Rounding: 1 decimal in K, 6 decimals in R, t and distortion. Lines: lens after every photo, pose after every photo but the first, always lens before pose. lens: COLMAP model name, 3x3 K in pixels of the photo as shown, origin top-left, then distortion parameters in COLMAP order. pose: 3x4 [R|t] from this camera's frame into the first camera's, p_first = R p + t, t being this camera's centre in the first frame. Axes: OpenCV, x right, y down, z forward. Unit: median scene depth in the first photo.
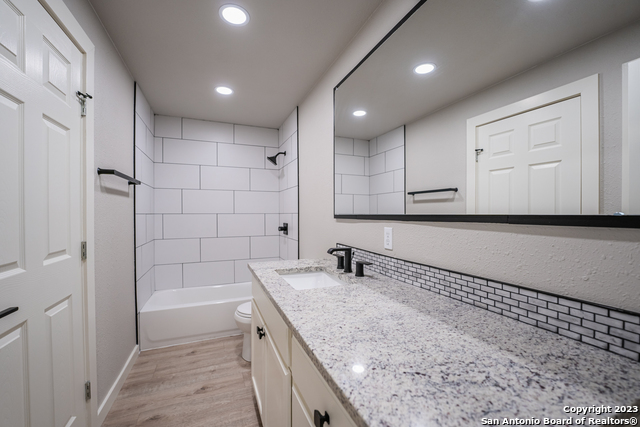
lens RADIAL K [[270.2, 0, 321.5], [0, 270.2, 216.6], [0, 0, 1]] dist [-0.027003, 0.000420]
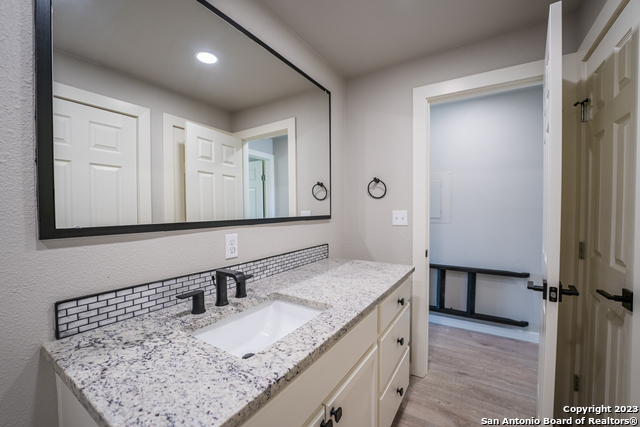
lens RADIAL K [[259.8, 0, 324.8], [0, 259.8, 216.7], [0, 0, 1]] dist [-0.008117, 0.000289]
pose [[-0.591725, -0.024303, 0.805774, -0.733830], [0.010131, 0.999242, 0.037578, -0.054311], [-0.806076, 0.030399, -0.591030, 1.459126]]
